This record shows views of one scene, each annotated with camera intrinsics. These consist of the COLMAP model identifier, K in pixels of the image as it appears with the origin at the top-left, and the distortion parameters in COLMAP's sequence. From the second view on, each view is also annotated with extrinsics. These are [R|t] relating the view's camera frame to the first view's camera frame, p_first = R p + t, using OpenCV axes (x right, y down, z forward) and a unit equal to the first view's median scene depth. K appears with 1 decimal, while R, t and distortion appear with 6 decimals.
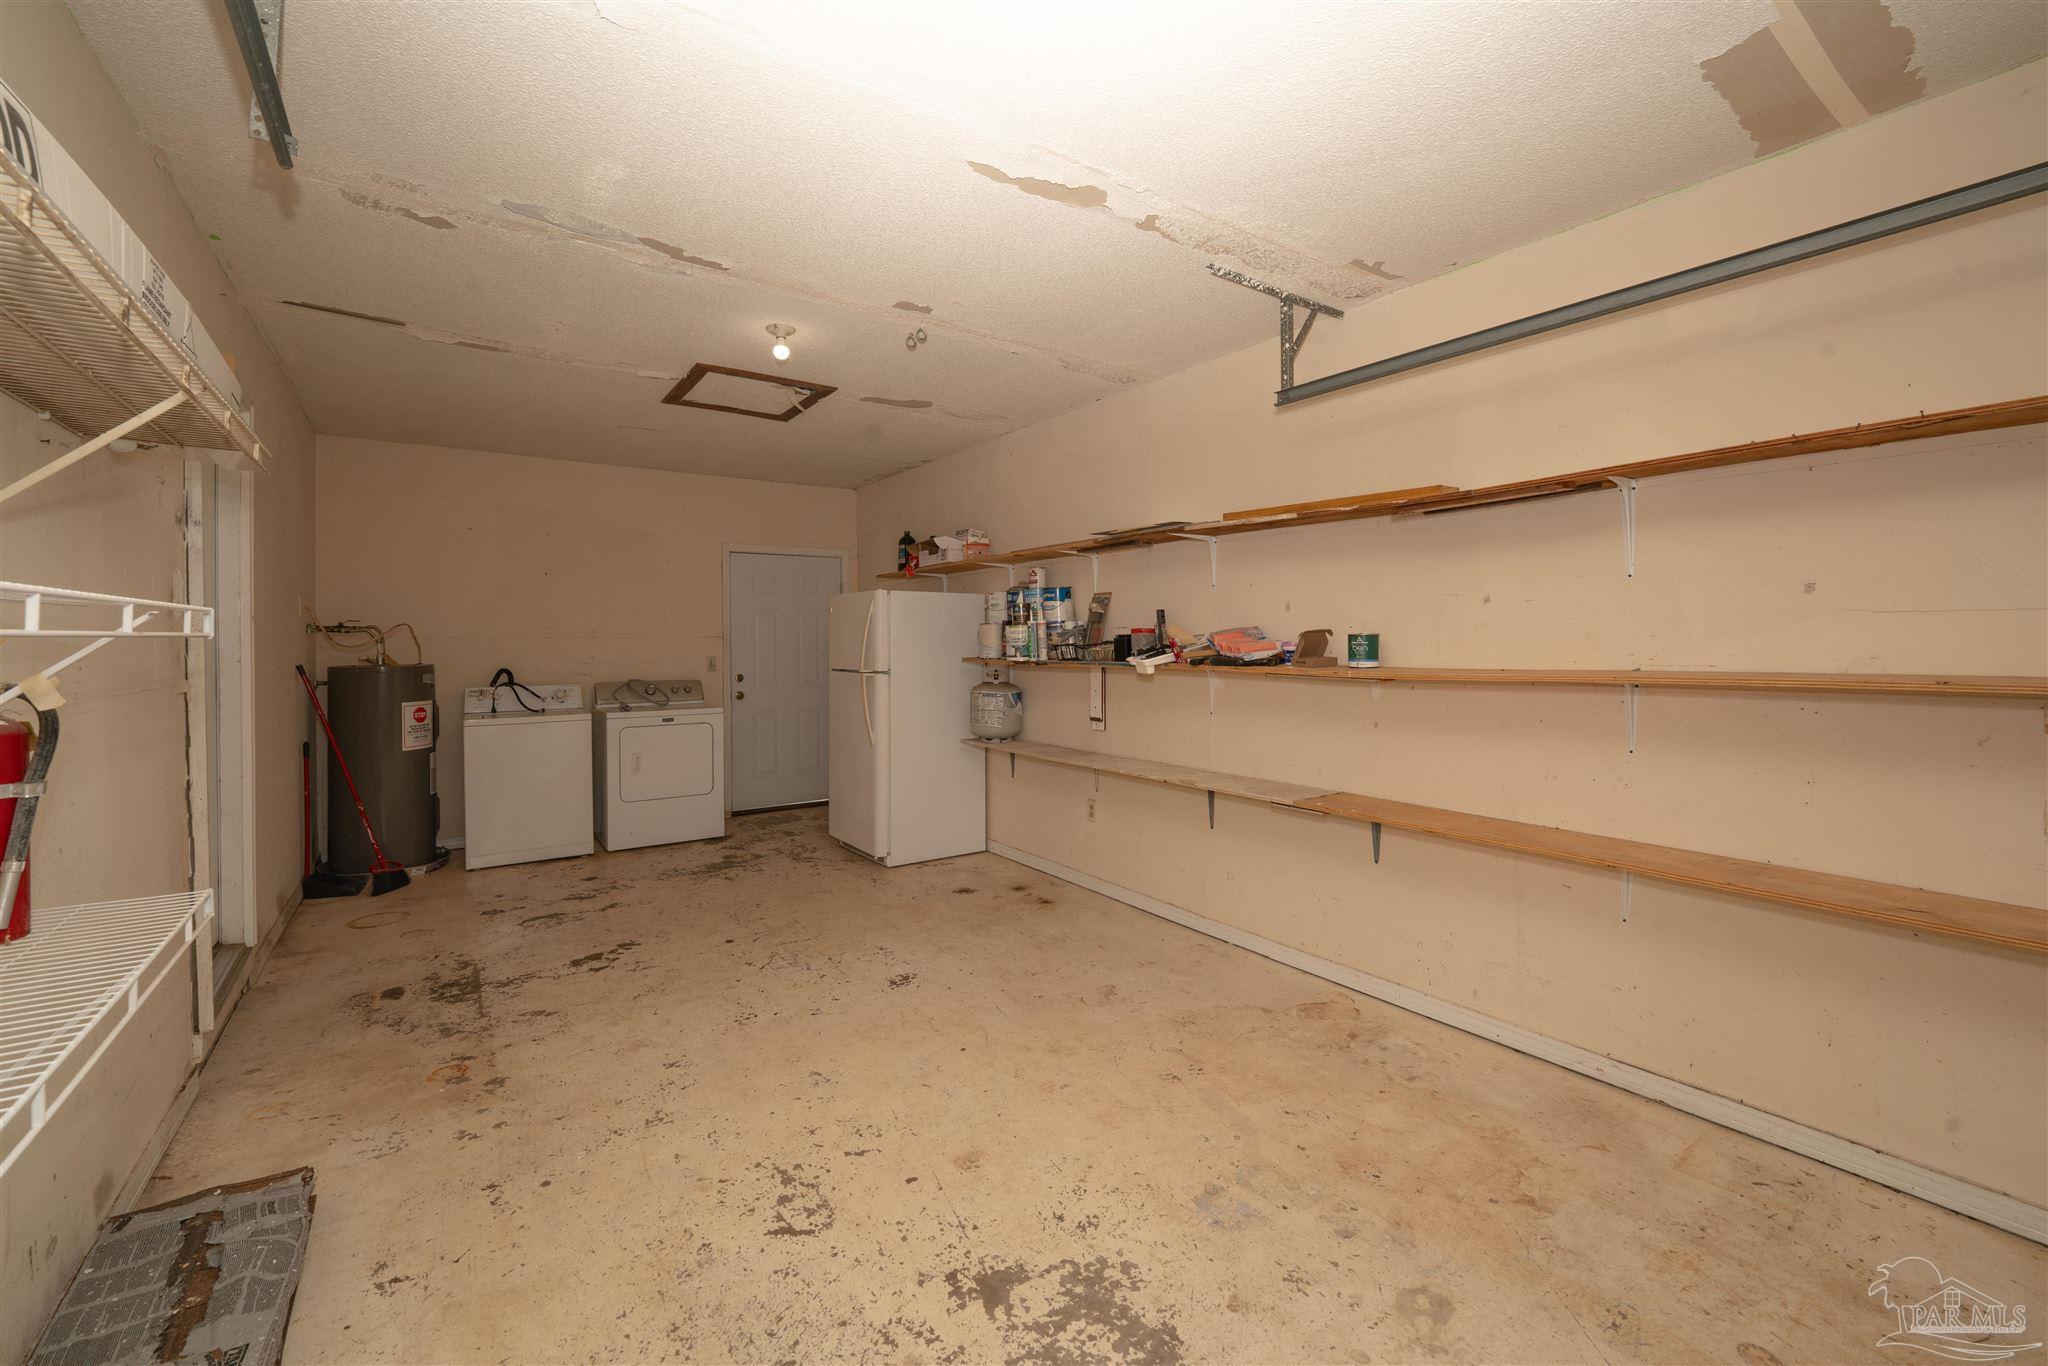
lens RADIAL K [[838.3, 0, 1028.1], [0, 838.3, 680.1], [0, 0, 1]] dist [-0.002468, -0.000520]
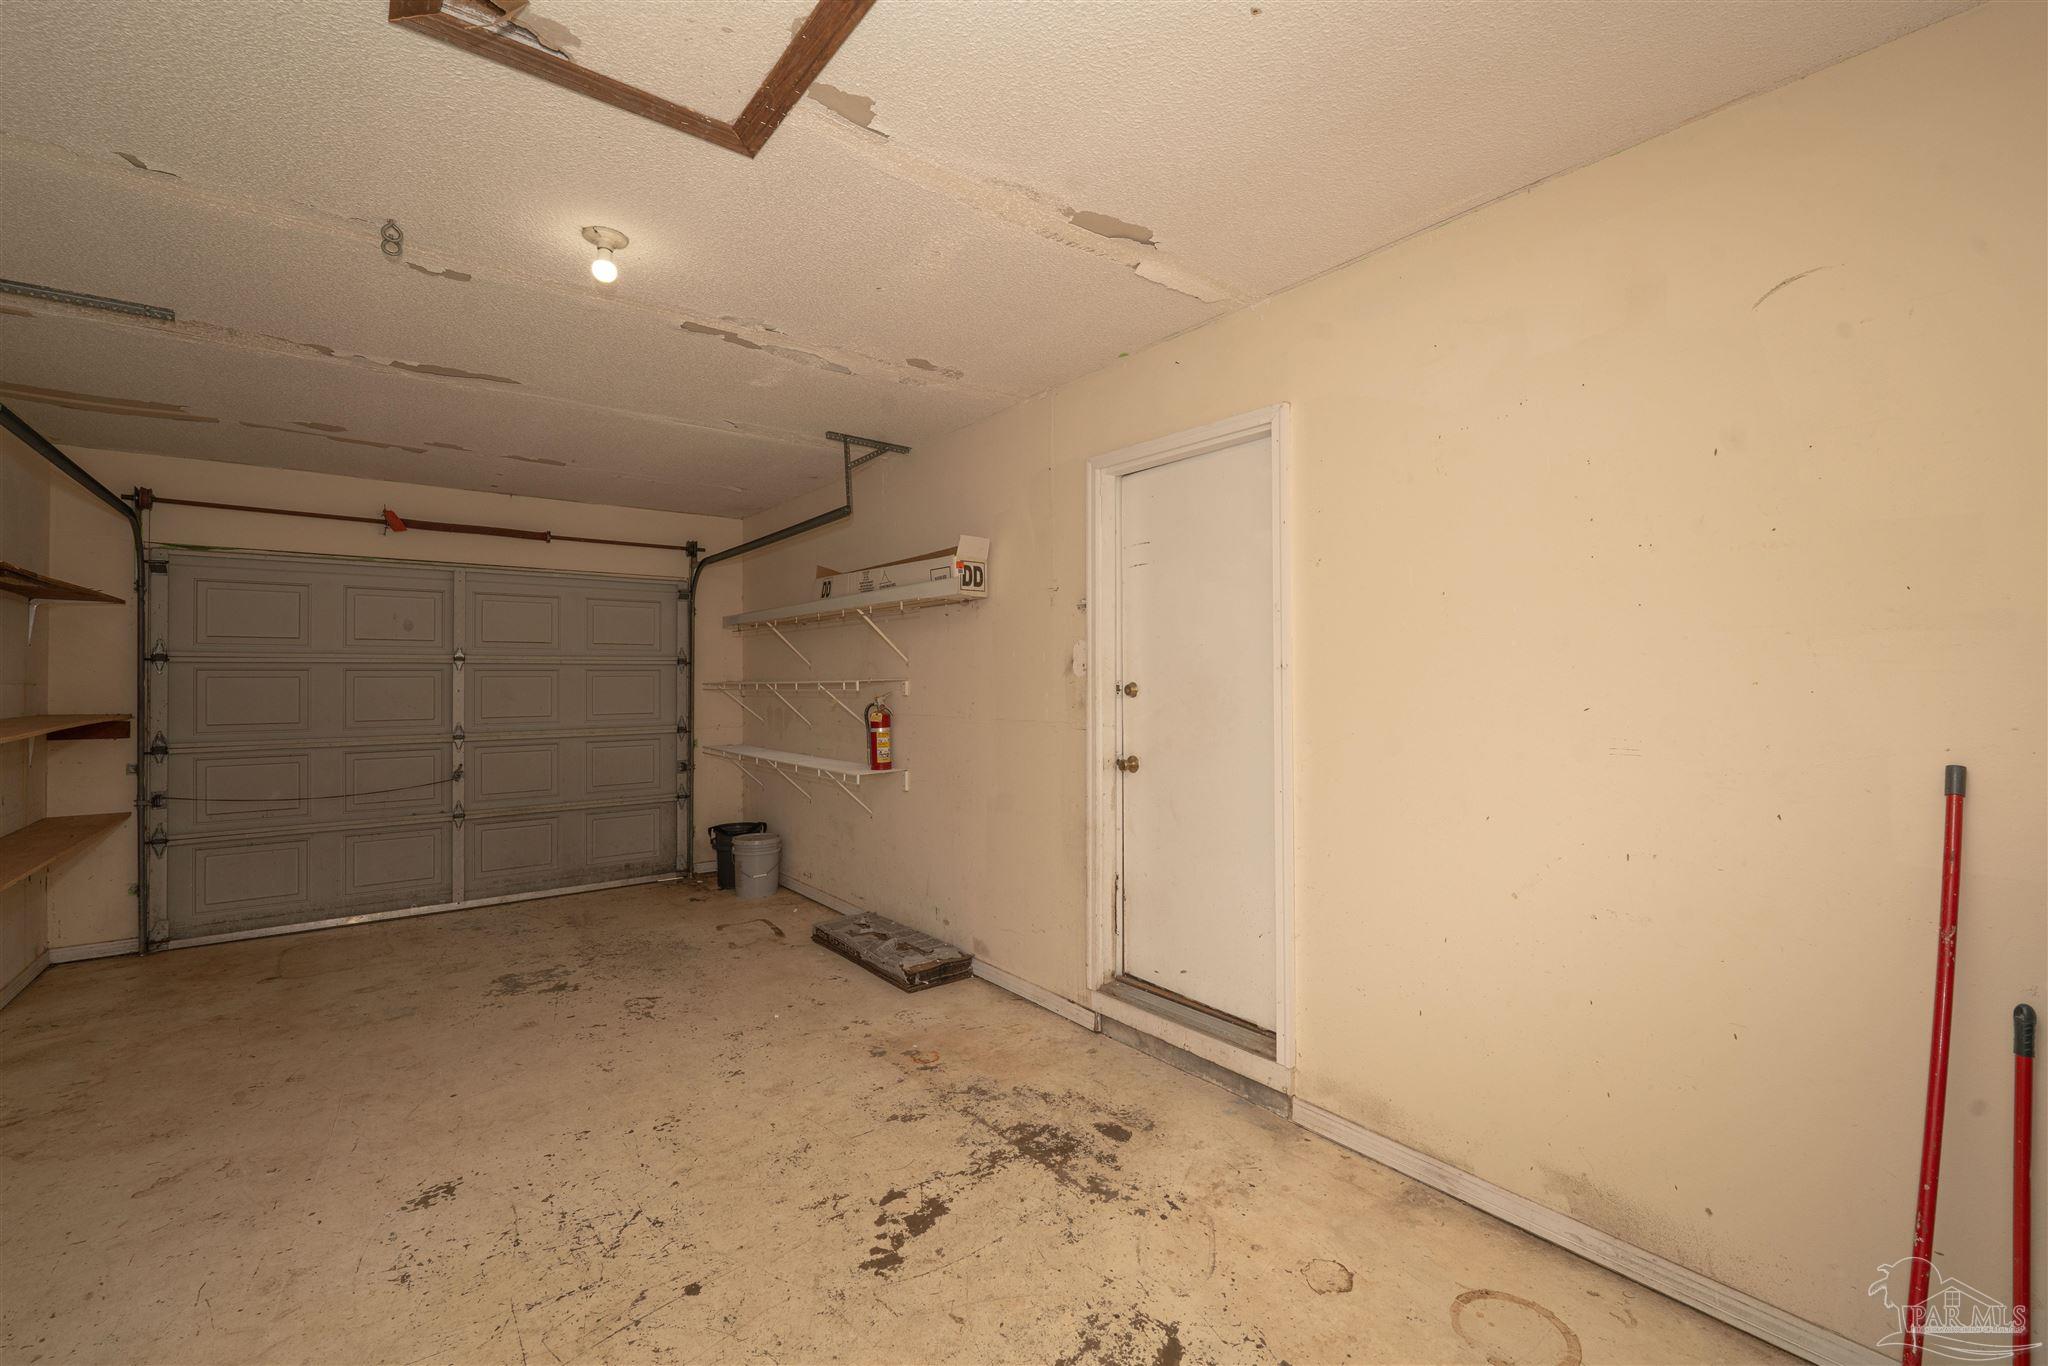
lens RADIAL K [[838.3, 0, 1028.1], [0, 838.3, 680.1], [0, 0, 1]] dist [-0.002468, -0.000520]
pose [[-0.997972, 0.012398, -0.062439, -0.664150], [0.009348, 0.998760, 0.048902, -0.105778], [0.062968, 0.048219, -0.996850, 1.871412]]
